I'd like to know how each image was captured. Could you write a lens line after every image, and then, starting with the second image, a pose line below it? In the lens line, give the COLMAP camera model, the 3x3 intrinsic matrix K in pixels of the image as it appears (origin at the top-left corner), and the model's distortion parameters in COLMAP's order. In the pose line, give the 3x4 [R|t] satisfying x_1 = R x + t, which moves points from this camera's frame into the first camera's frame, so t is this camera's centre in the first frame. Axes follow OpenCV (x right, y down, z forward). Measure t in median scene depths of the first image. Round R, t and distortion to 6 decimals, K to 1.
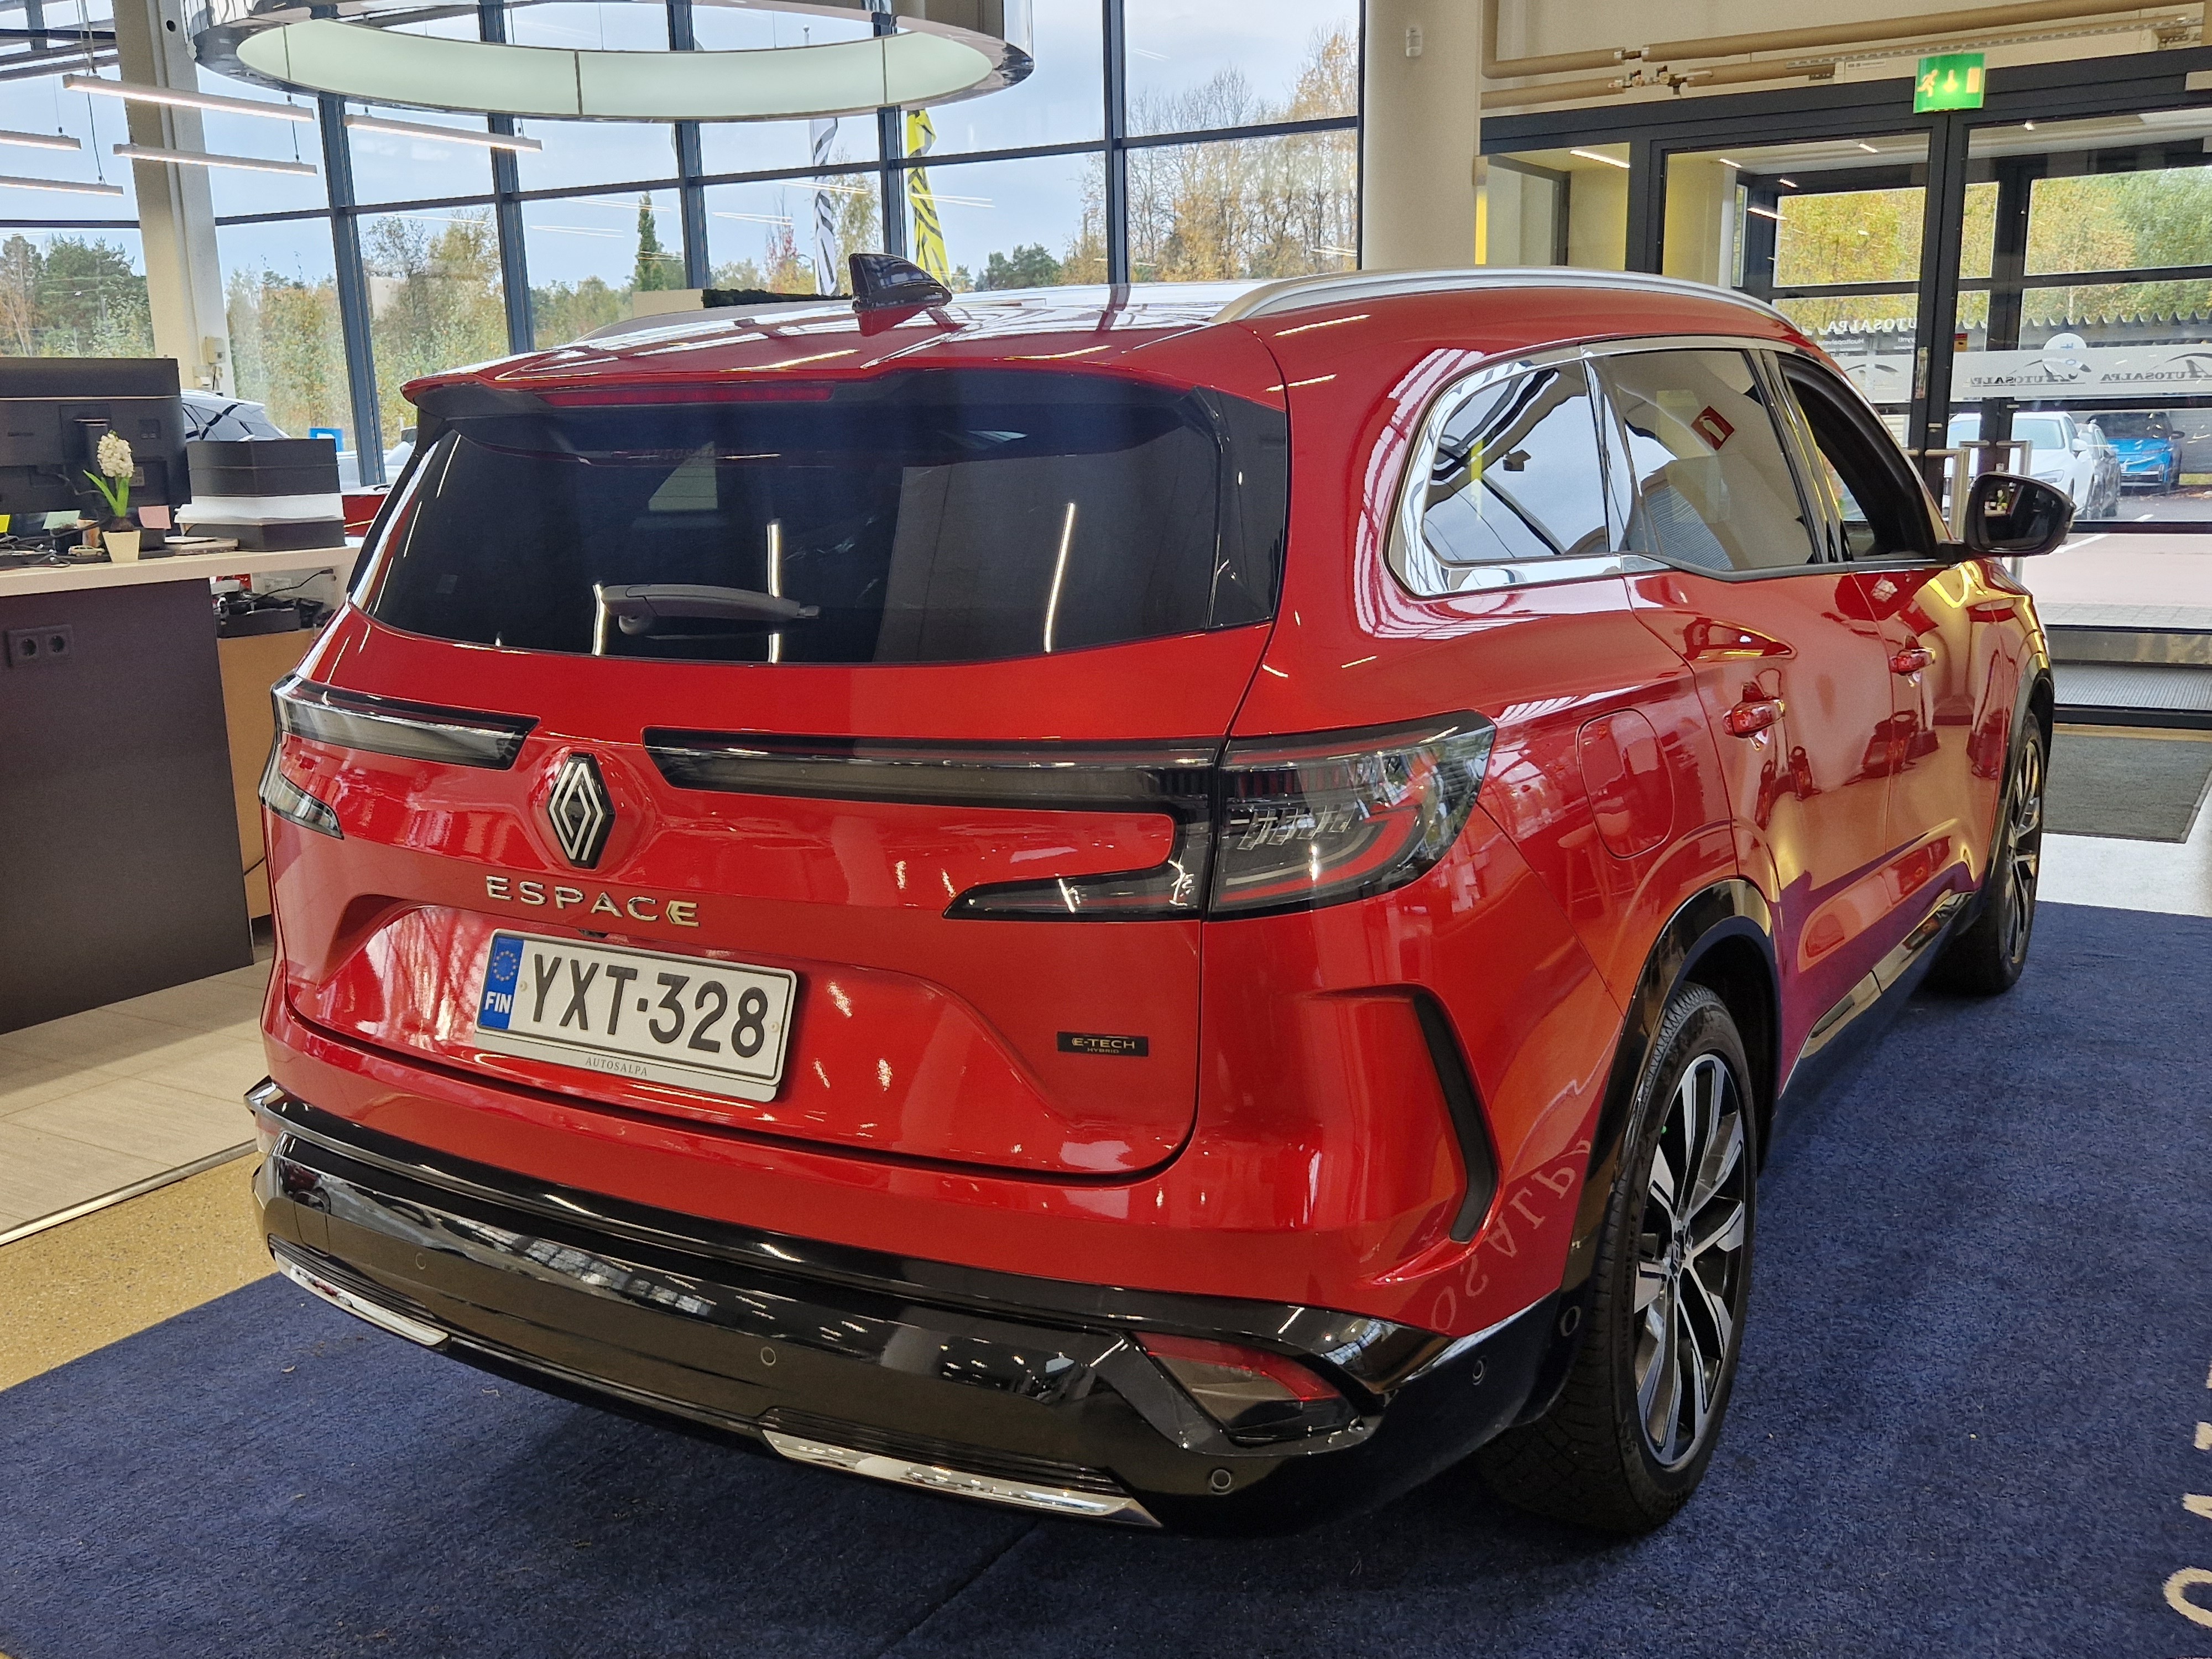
lens RADIAL K [[2141.9, 0, 1106.0], [0, 2141.9, 829.5], [0, 0, 1]] dist [0.042888, 0.005823]
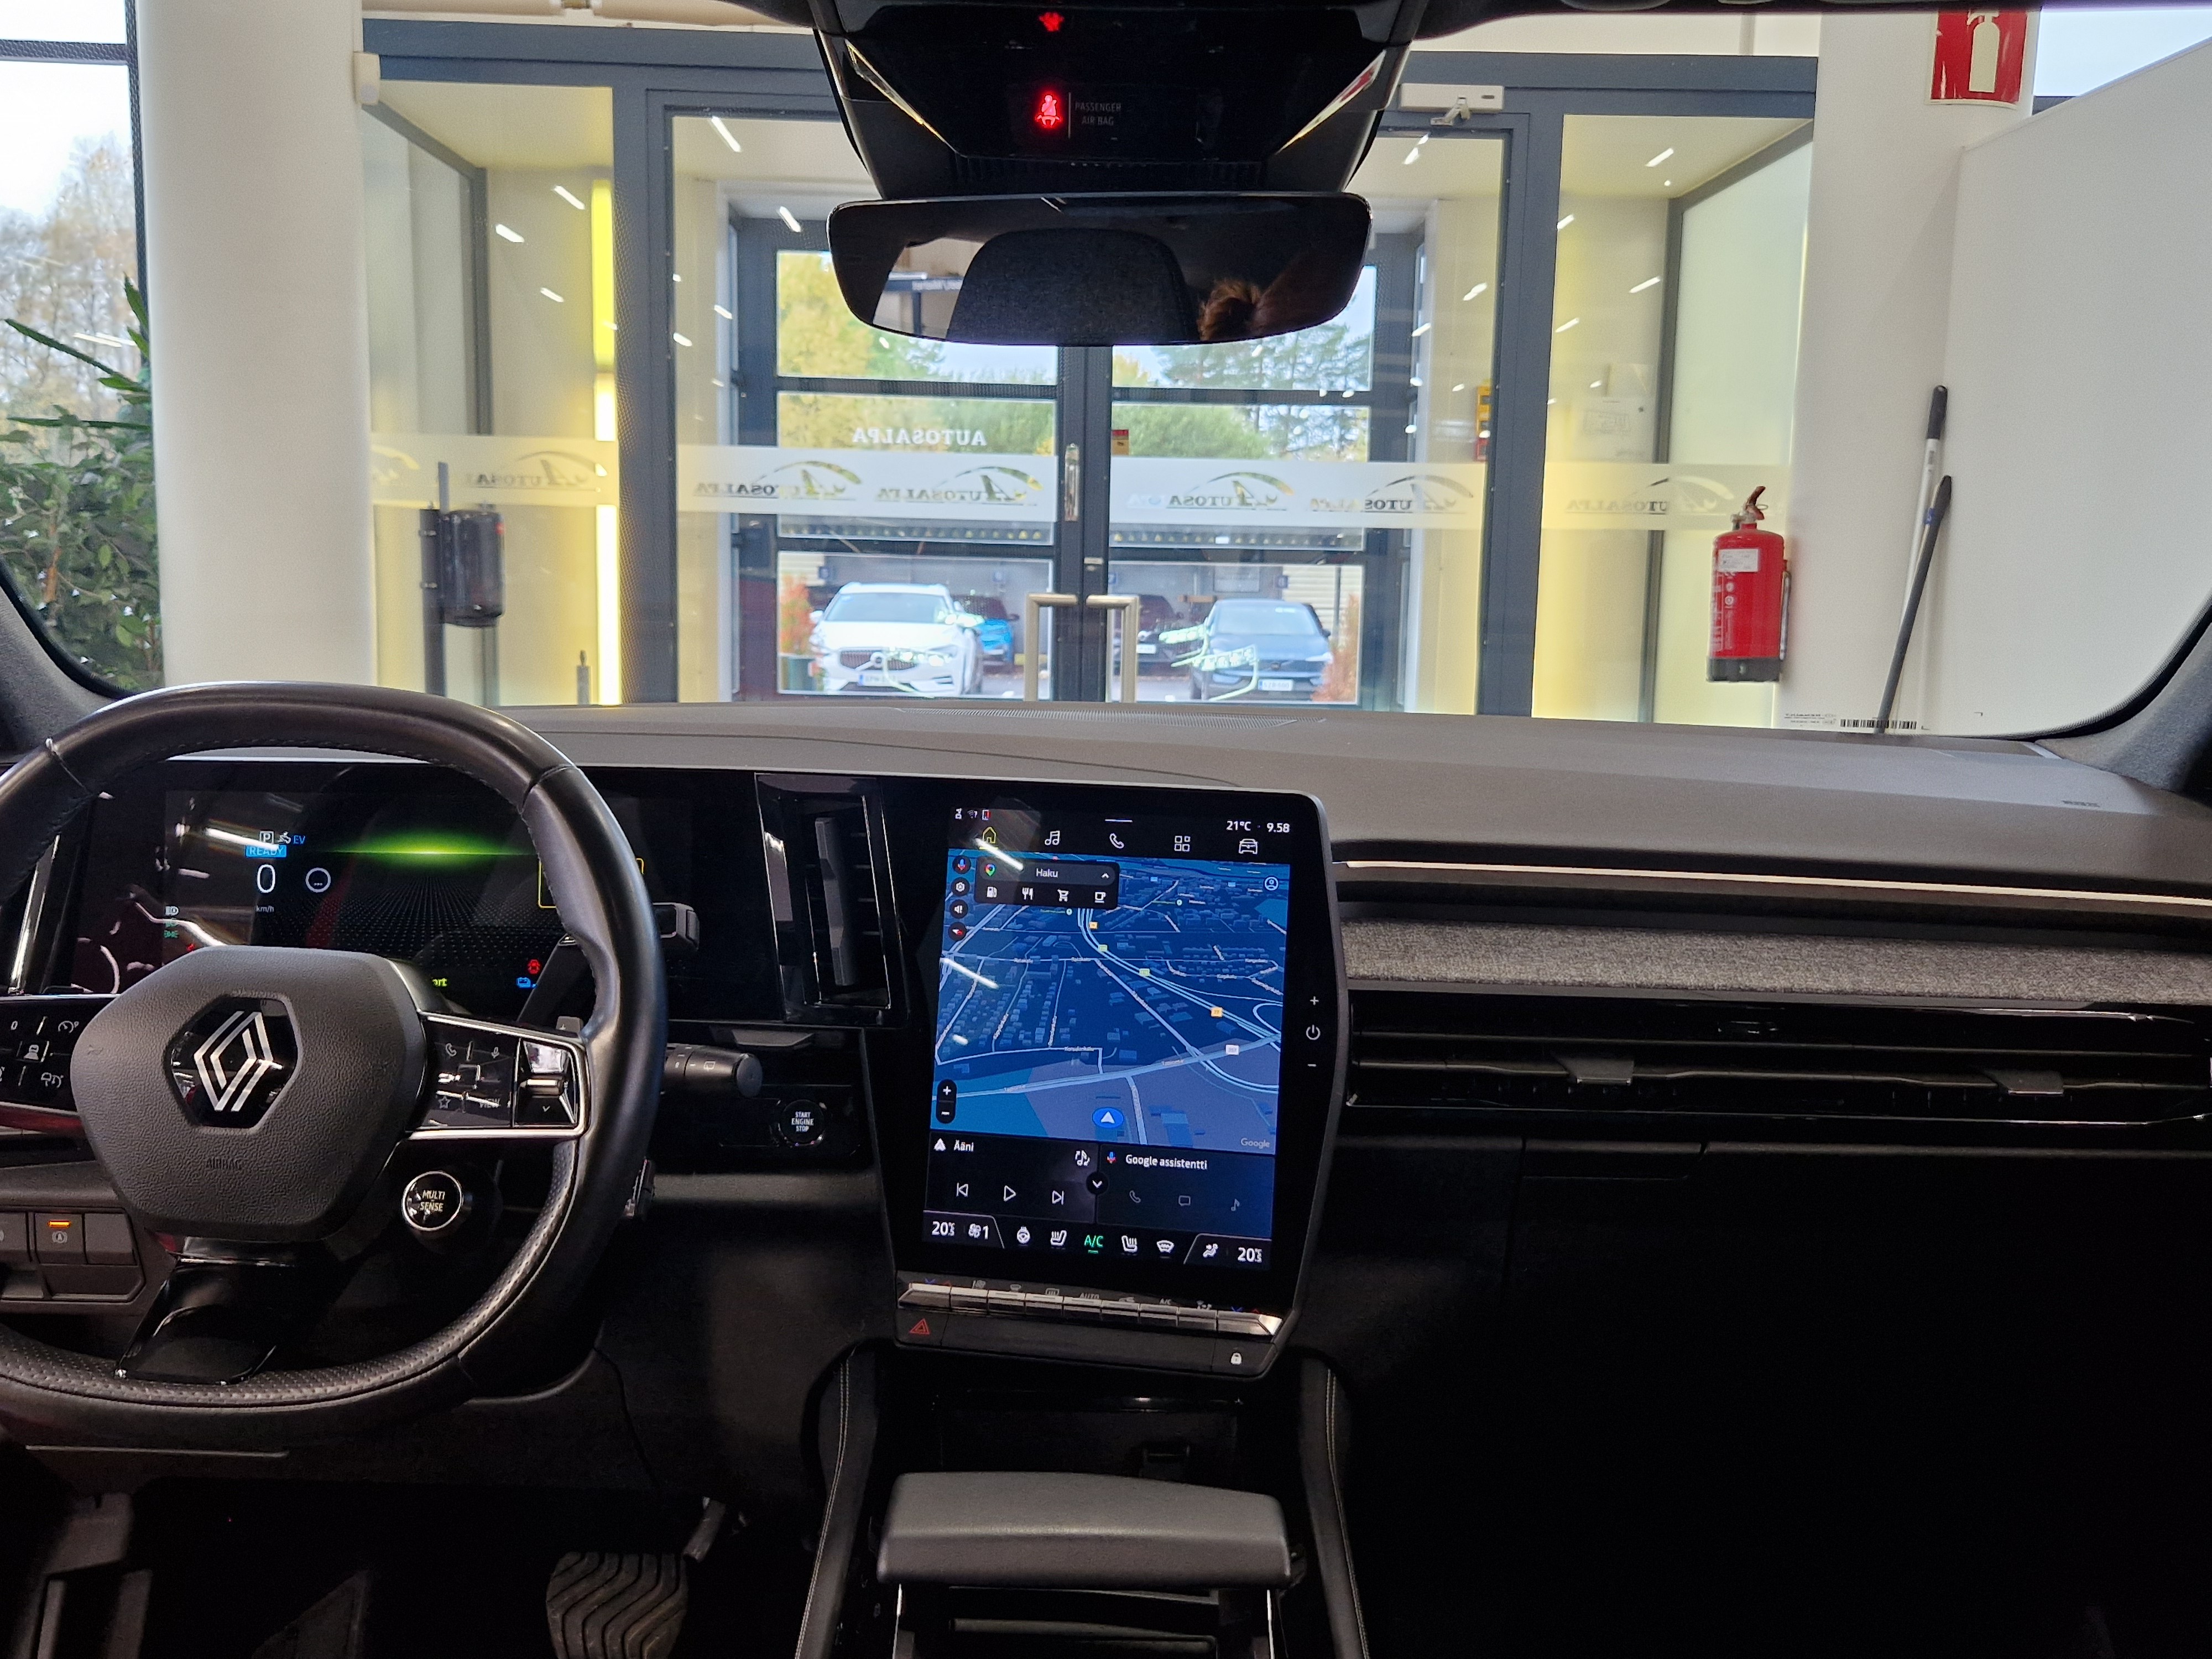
lens RADIAL K [[2141.9, 0, 1106.0], [0, 2141.9, 829.5], [0, 0, 1]] dist [0.042888, 0.005823]
pose [[0.862320, -0.015600, 0.506123, 0.038014], [0.054366, 0.996600, -0.061910, -0.047539], [-0.503436, 0.080902, 0.860237, 0.327264]]
